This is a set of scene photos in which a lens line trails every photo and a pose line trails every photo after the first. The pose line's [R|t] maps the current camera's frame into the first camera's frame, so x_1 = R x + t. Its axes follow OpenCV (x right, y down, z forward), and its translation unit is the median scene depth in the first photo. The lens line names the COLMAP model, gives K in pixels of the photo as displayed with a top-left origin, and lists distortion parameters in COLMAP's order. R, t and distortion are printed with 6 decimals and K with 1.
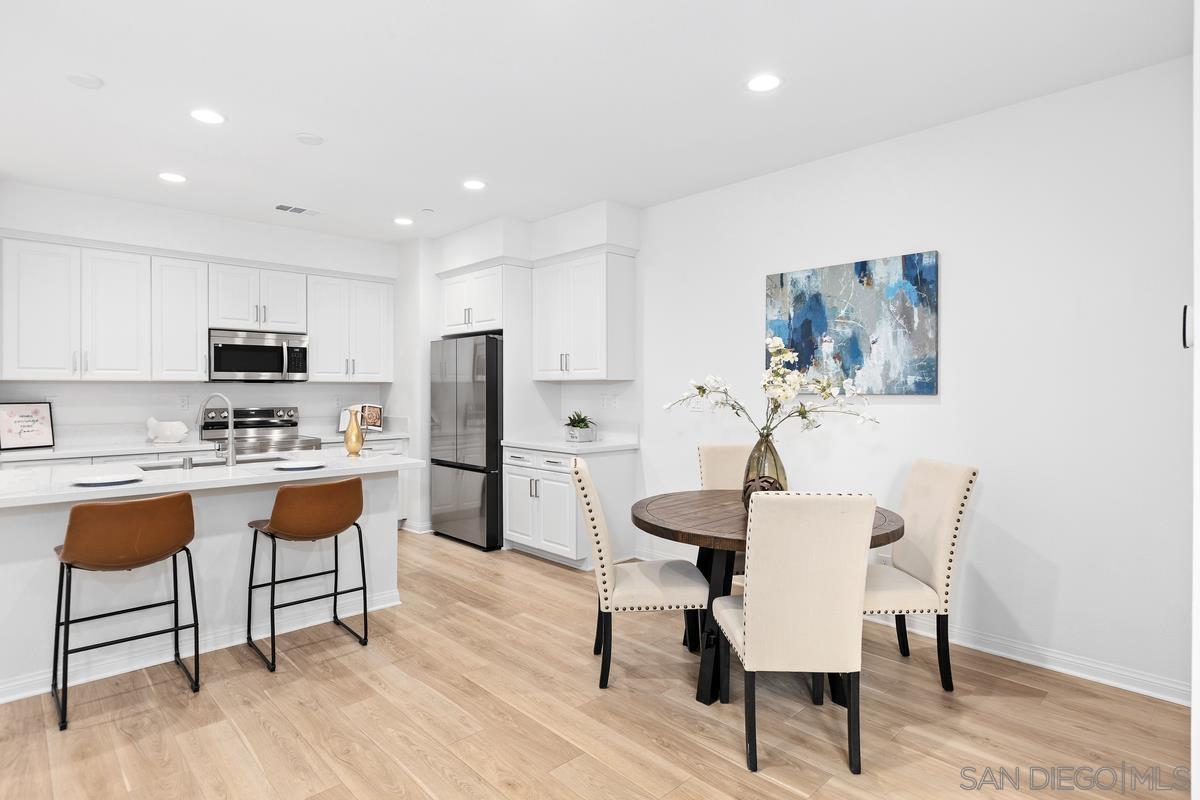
lens RADIAL K [[624.3, 0, 602.7], [0, 624.3, 389.8], [0, 0, 1]] dist [-0.001672, 0.001196]
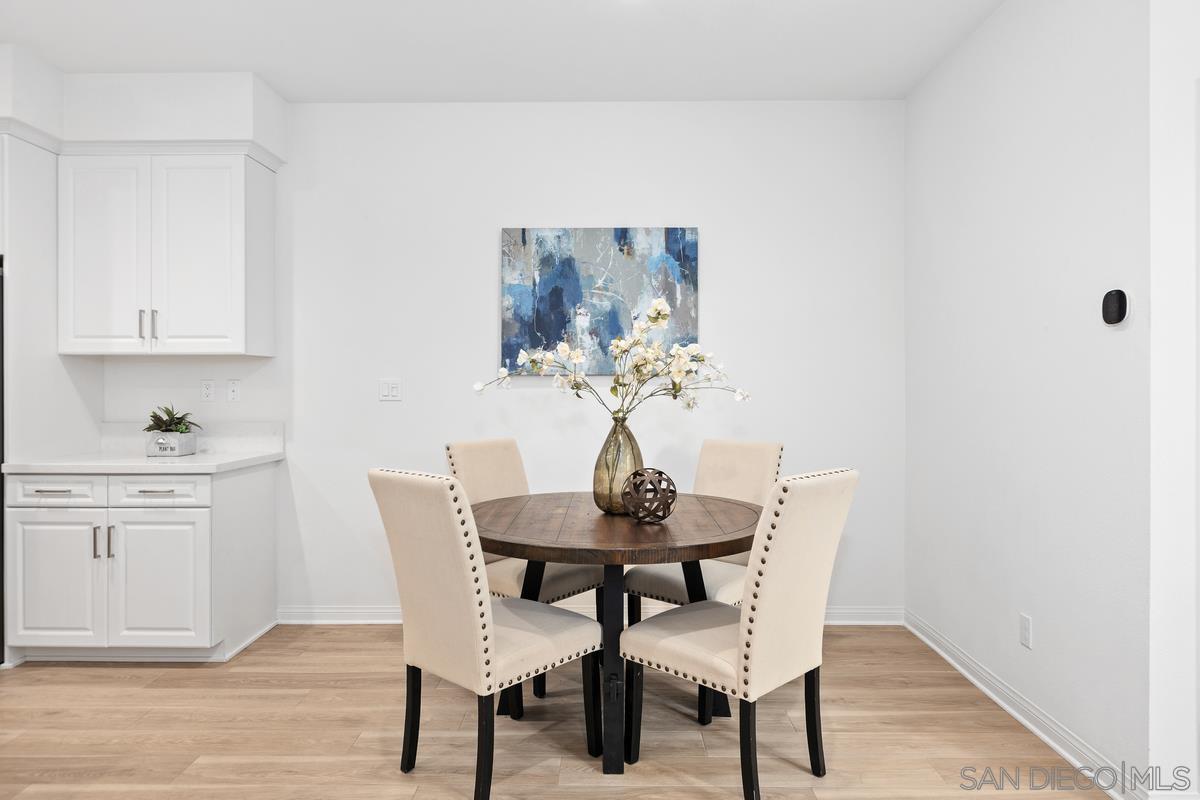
lens RADIAL K [[717.7, 0, 603.7], [0, 717.7, 387.4], [0, 0, 1]] dist [0.002926, -0.003256]
pose [[0.699144, -0.001820, 0.714979, -0.280291], [0.002736, 0.999996, -0.000130, 0.020304], [-0.714976, 0.002047, 0.699146, 0.239070]]
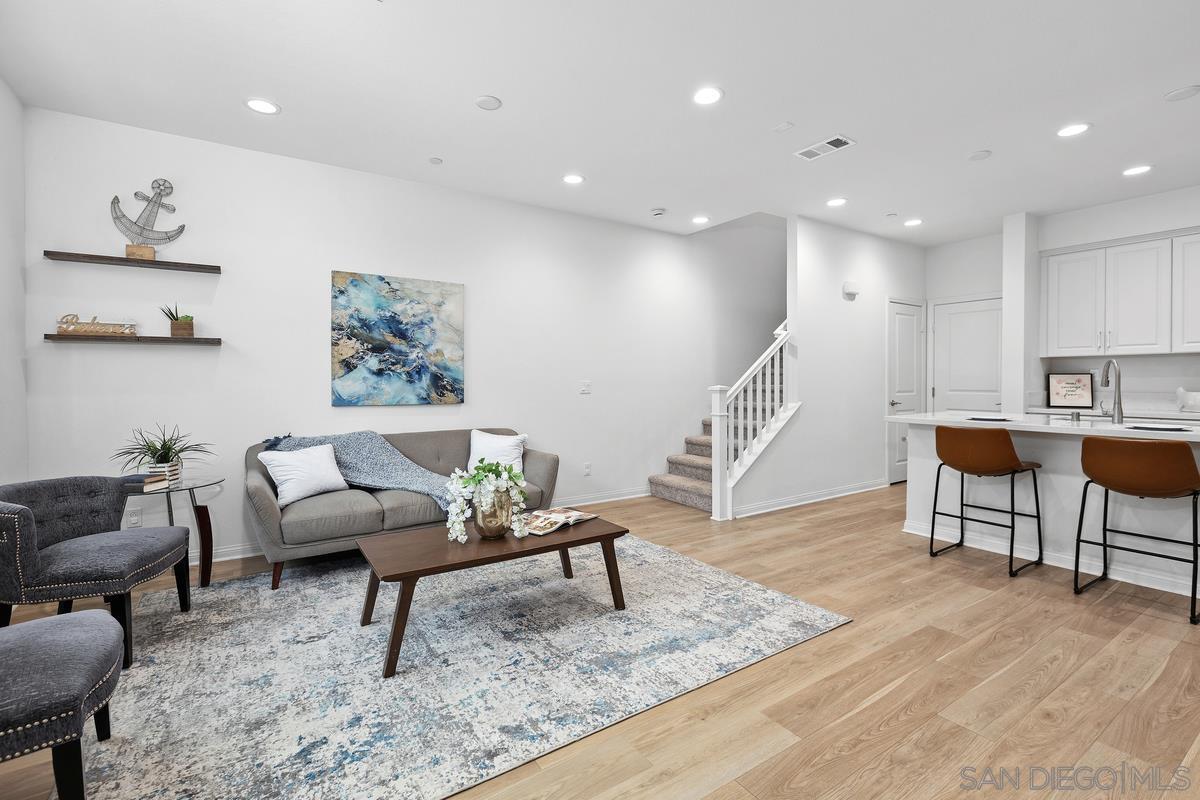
lens RADIAL K [[545.3, 0, 594.7], [0, 545.3, 388.4], [0, 0, 1]] dist [-0.004570, 0.001380]
pose [[-0.178321, 0.015569, -0.983849, 0.412957], [0.000324, 0.999876, 0.015764, 0.033441], [0.983972, 0.002492, -0.178304, 0.194396]]
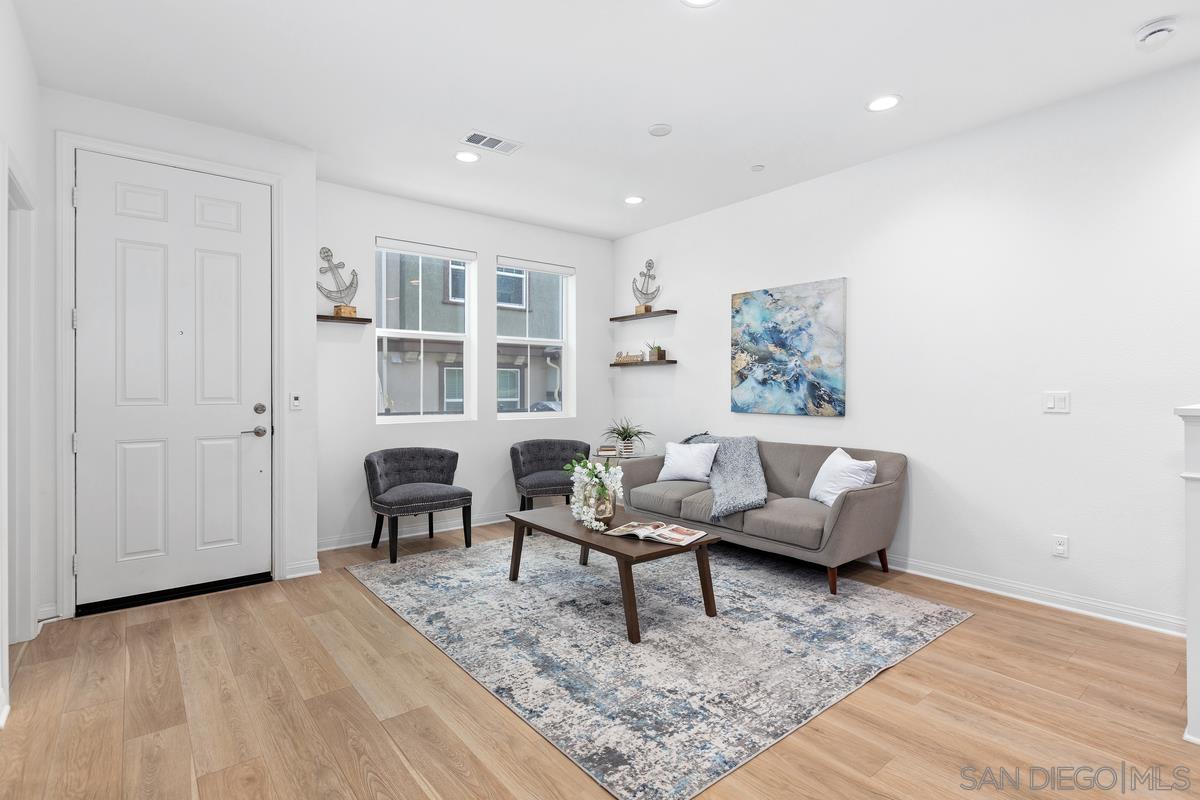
lens RADIAL K [[580.9, 0, 593.3], [0, 580.9, 390.7], [0, 0, 1]] dist [-0.002242, 0.000376]
pose [[-0.995453, 0.000069, 0.095254, -0.223750], [0.000610, 0.999984, 0.005646, 0.030163], [-0.095252, 0.005678, -0.995437, 0.722968]]
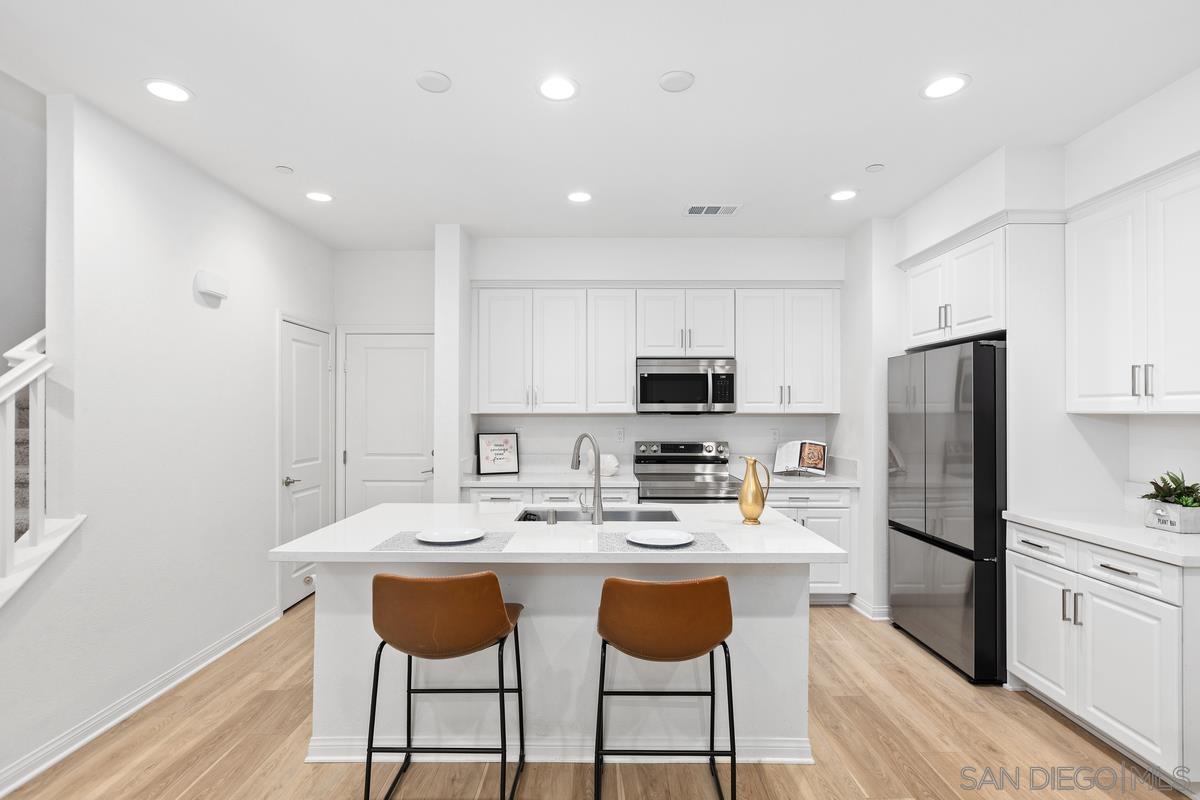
lens RADIAL K [[594.6, 0, 599.4], [0, 594.6, 410.2], [0, 0, 1]] dist [-0.001353, -0.001678]
pose [[0.719493, -0.001174, -0.694499, -0.048489], [-0.002859, 0.999985, -0.004652, -0.016255], [0.694494, 0.005333, 0.719479, 0.349966]]
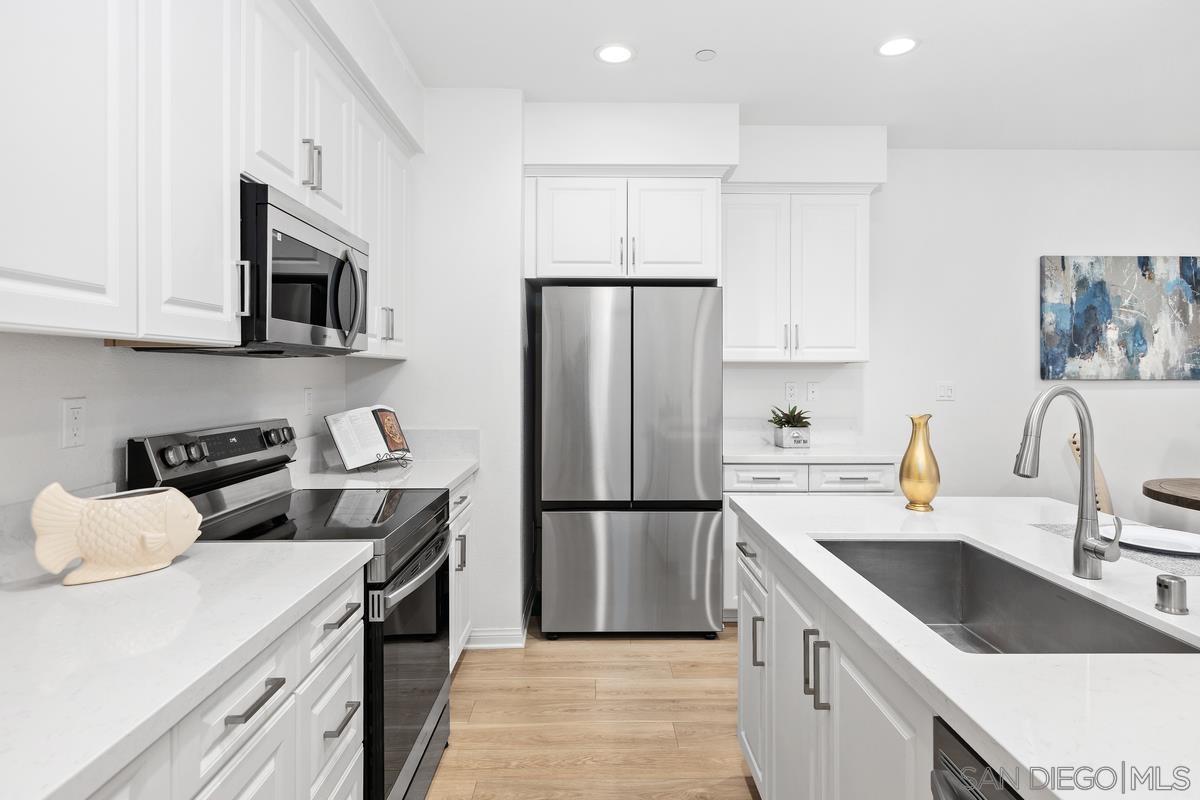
lens RADIAL K [[658.1, 0, 605.1], [0, 658.1, 368.3], [0, 0, 1]] dist [0.011124, -0.007115]
pose [[0.683481, 0.006914, 0.729936, -0.851866], [-0.001162, 0.999964, -0.008384, -0.001697], [-0.729968, 0.004882, 0.683464, 0.731916]]
